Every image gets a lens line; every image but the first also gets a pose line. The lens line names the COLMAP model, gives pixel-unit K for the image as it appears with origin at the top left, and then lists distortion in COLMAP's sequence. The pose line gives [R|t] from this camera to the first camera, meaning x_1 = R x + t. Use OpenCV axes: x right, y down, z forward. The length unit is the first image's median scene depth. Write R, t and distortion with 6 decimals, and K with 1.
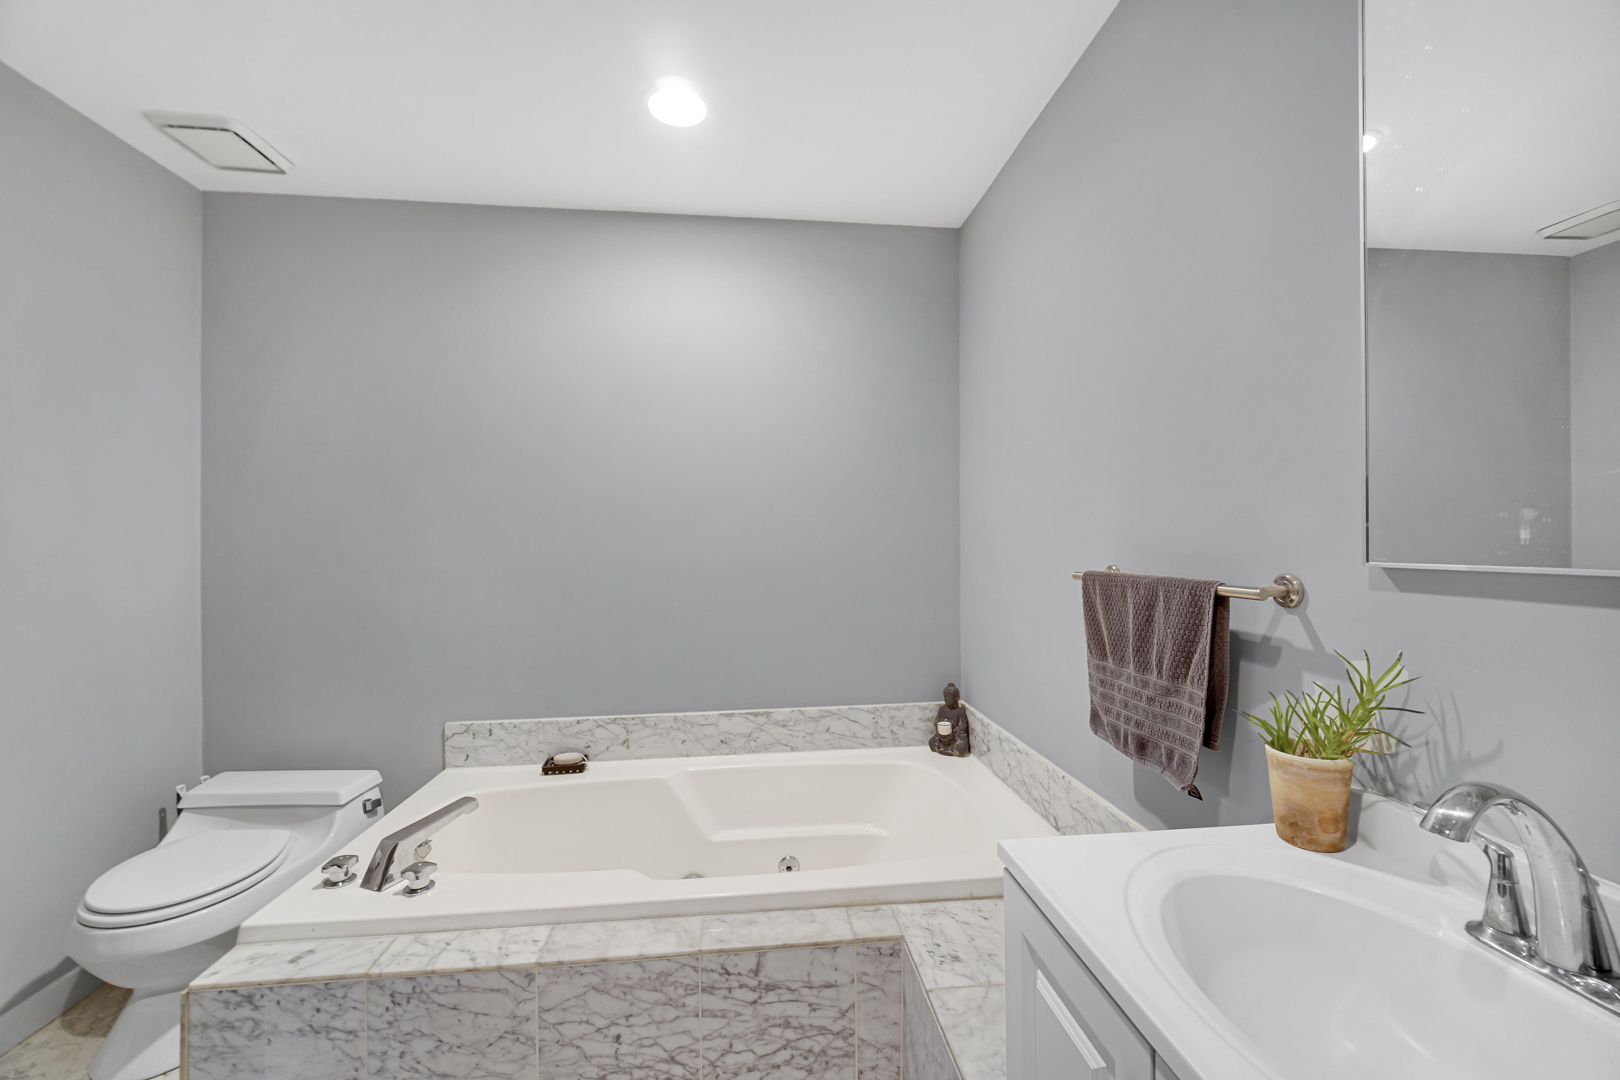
lens RADIAL K [[644.3, 0, 810.5], [0, 644.3, 542.0], [0, 0, 1]] dist [-0.002725, 0.000022]
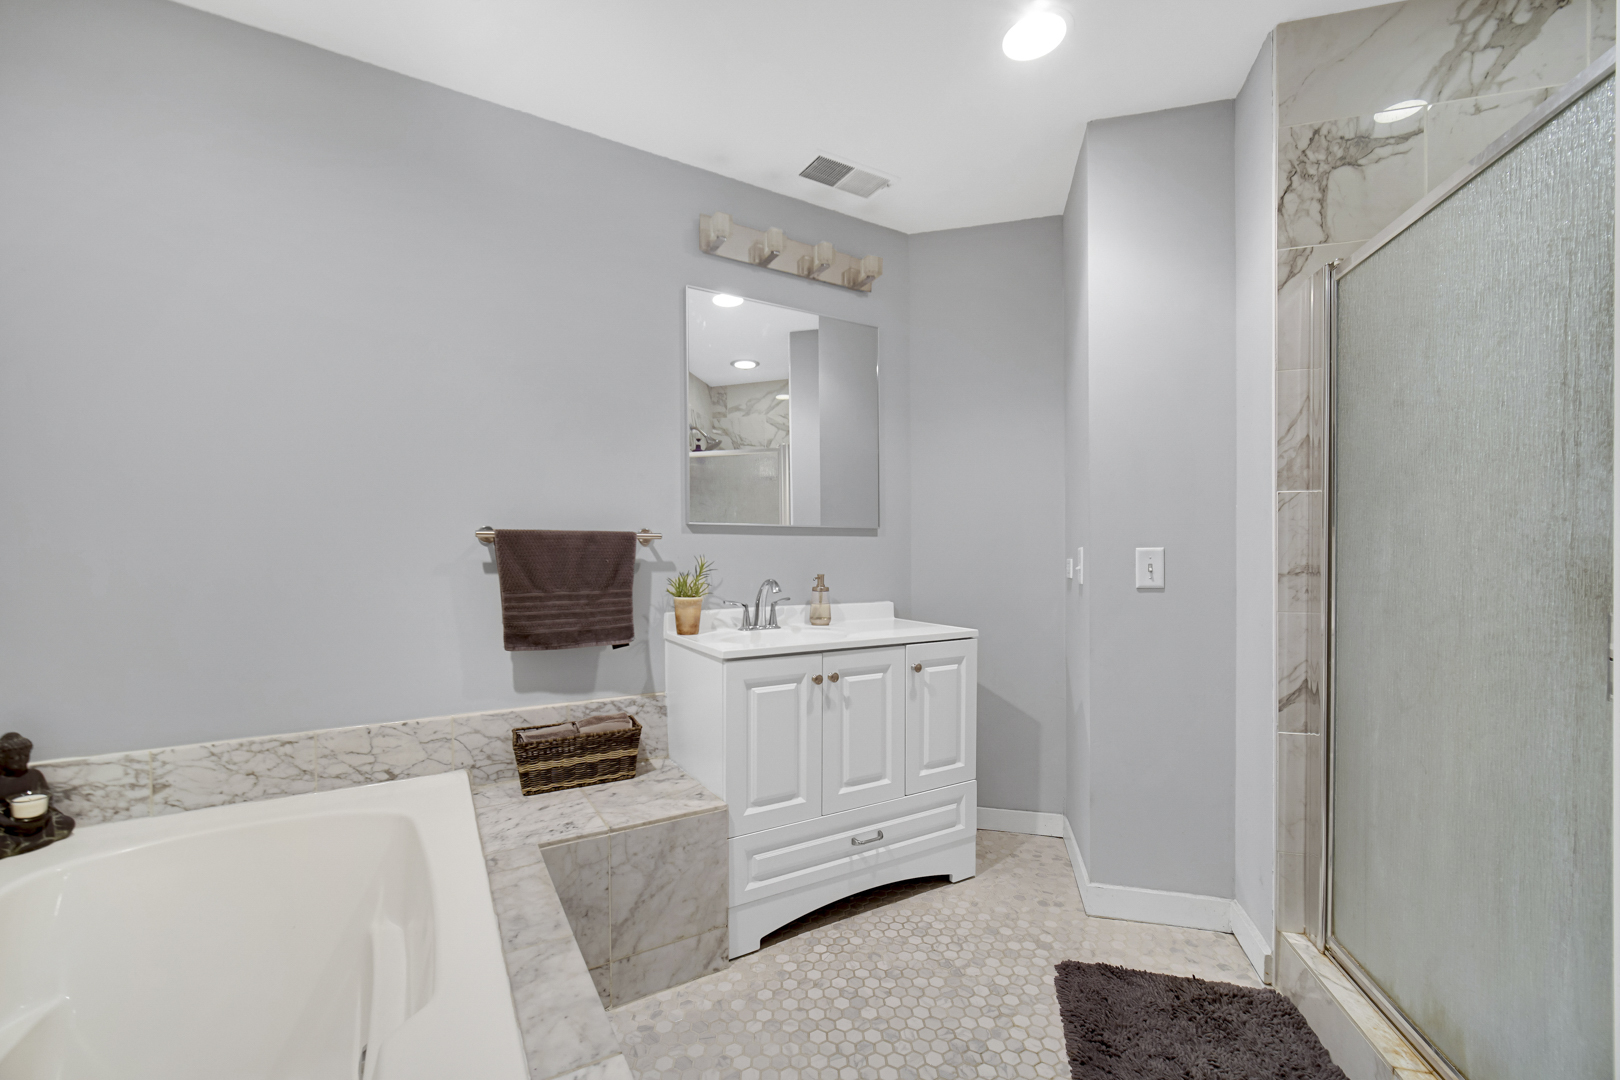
lens RADIAL K [[644.3, 0, 808.5], [0, 644.3, 541.9], [0, 0, 1]] dist [-0.002725, 0.000022]
pose [[-0.403447, -0.003884, 0.914995, -1.267015], [-0.009010, 0.999959, 0.000272, 0.076229], [-0.914959, -0.008135, -0.403466, 1.183058]]
